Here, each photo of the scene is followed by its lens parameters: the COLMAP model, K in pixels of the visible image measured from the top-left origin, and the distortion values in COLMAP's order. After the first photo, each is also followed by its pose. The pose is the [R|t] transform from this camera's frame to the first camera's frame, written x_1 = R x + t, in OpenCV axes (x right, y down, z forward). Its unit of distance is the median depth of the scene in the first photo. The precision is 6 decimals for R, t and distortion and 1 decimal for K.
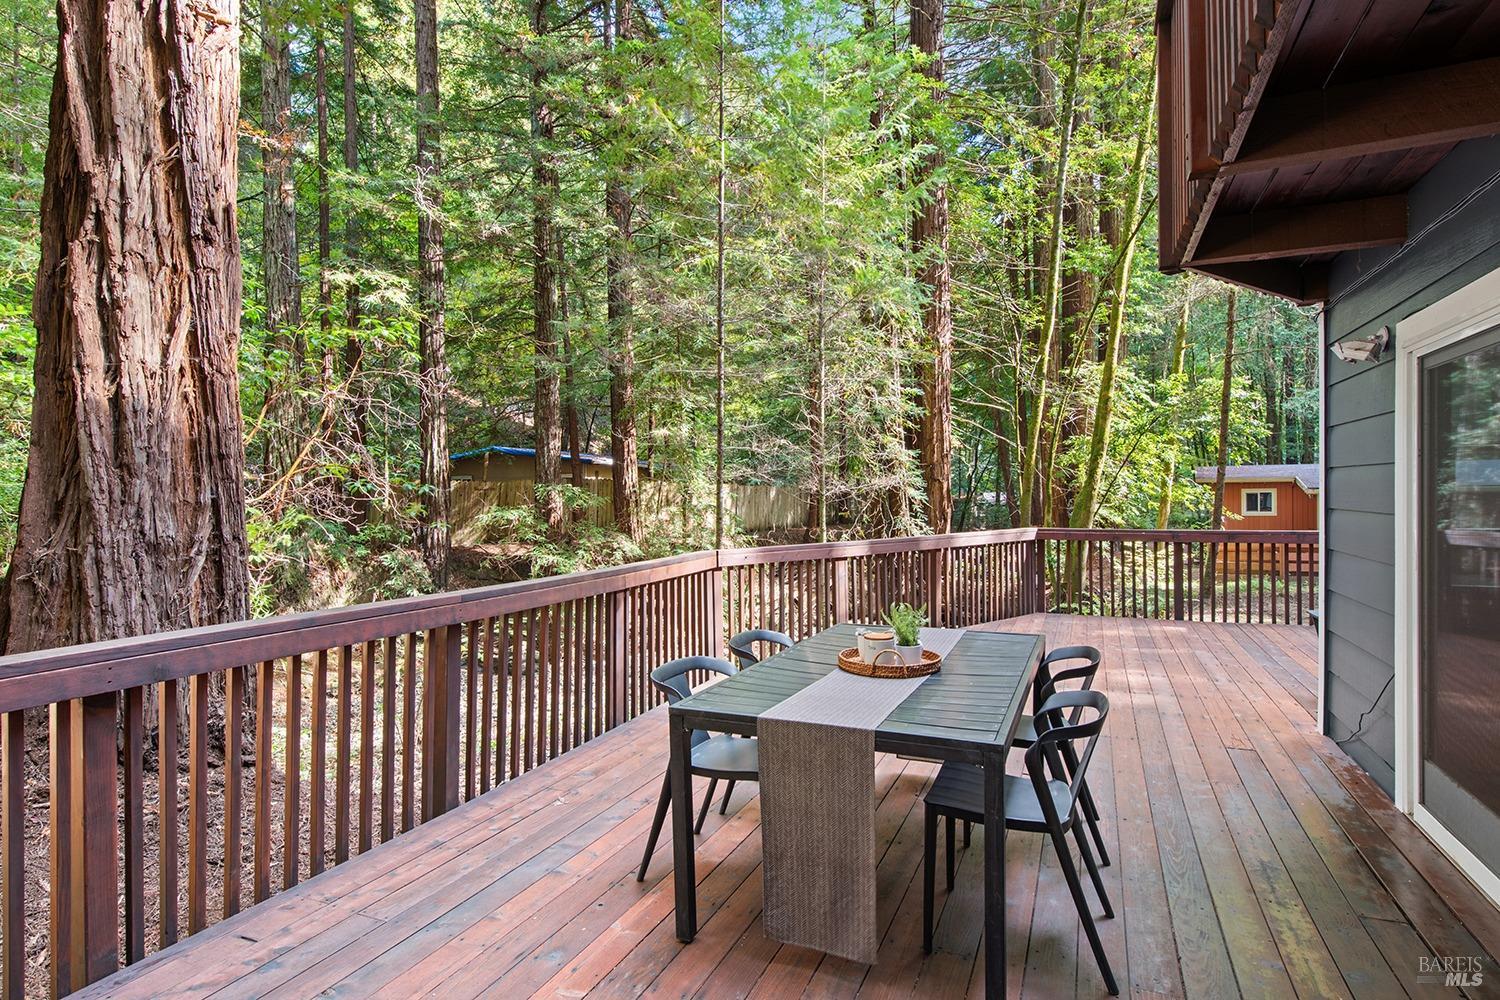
lens RADIAL K [[785.7, 0, 750.5], [0, 785.7, 493.1], [0, 0, 1]] dist [0.000293, -0.000170]
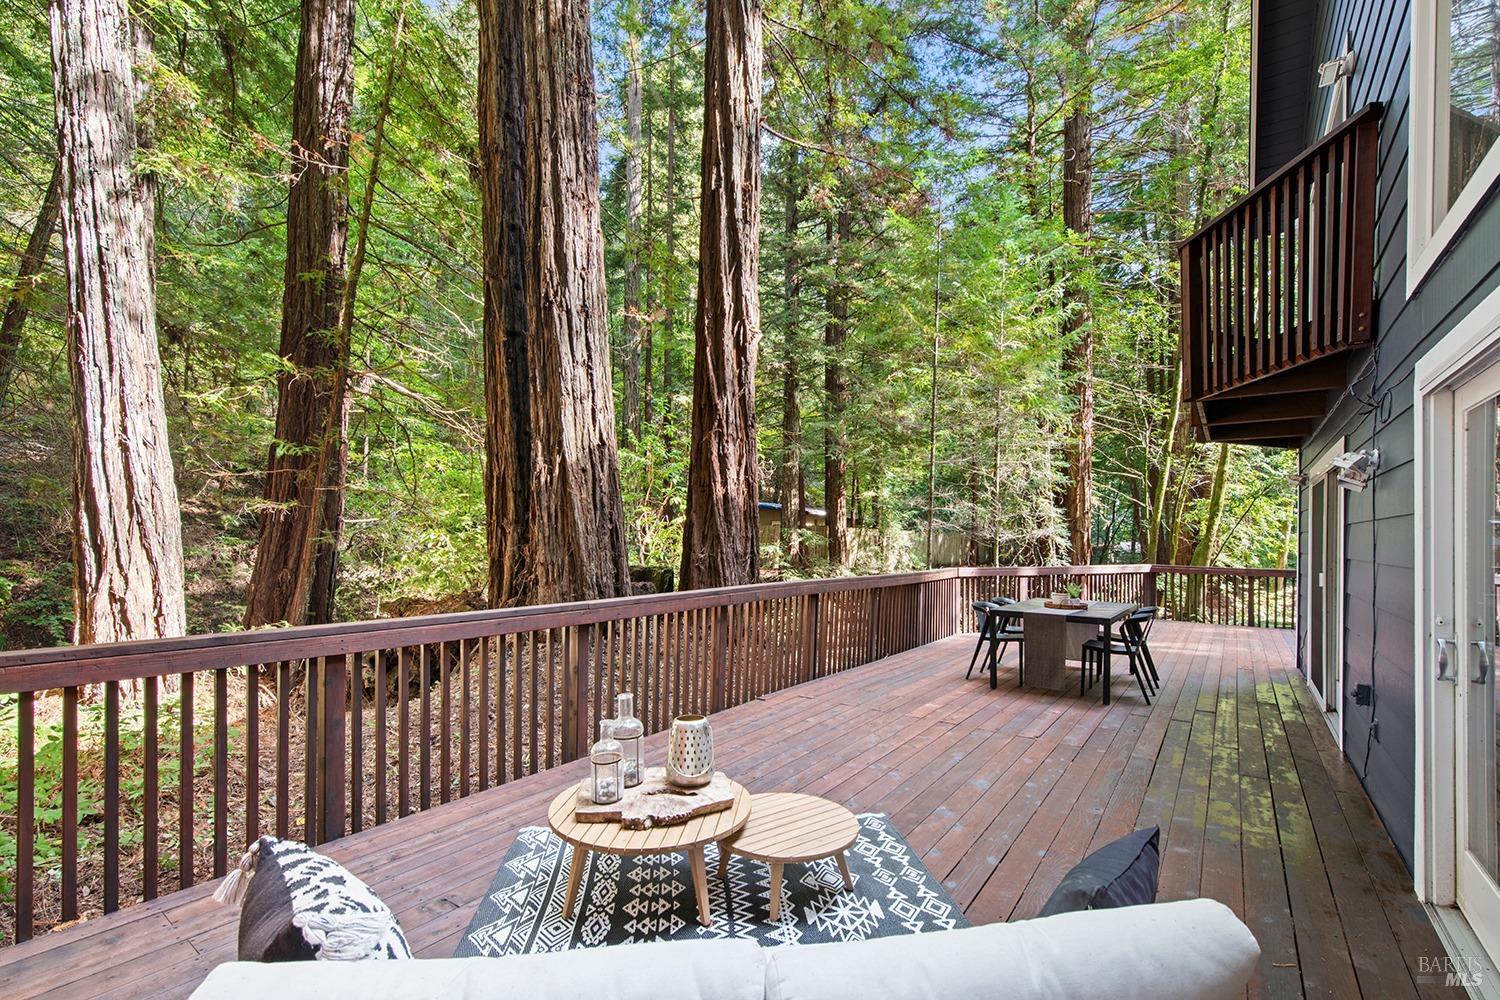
lens RADIAL K [[681.2, 0, 735.7], [0, 681.2, 533.1], [0, 0, 1]] dist [-0.000957, -0.000246]
pose [[0.973689, 0.020149, -0.226987, -0.071567], [-0.021209, 0.999773, -0.002232, 0.001566], [0.226891, 0.006988, 0.973895, -0.271205]]
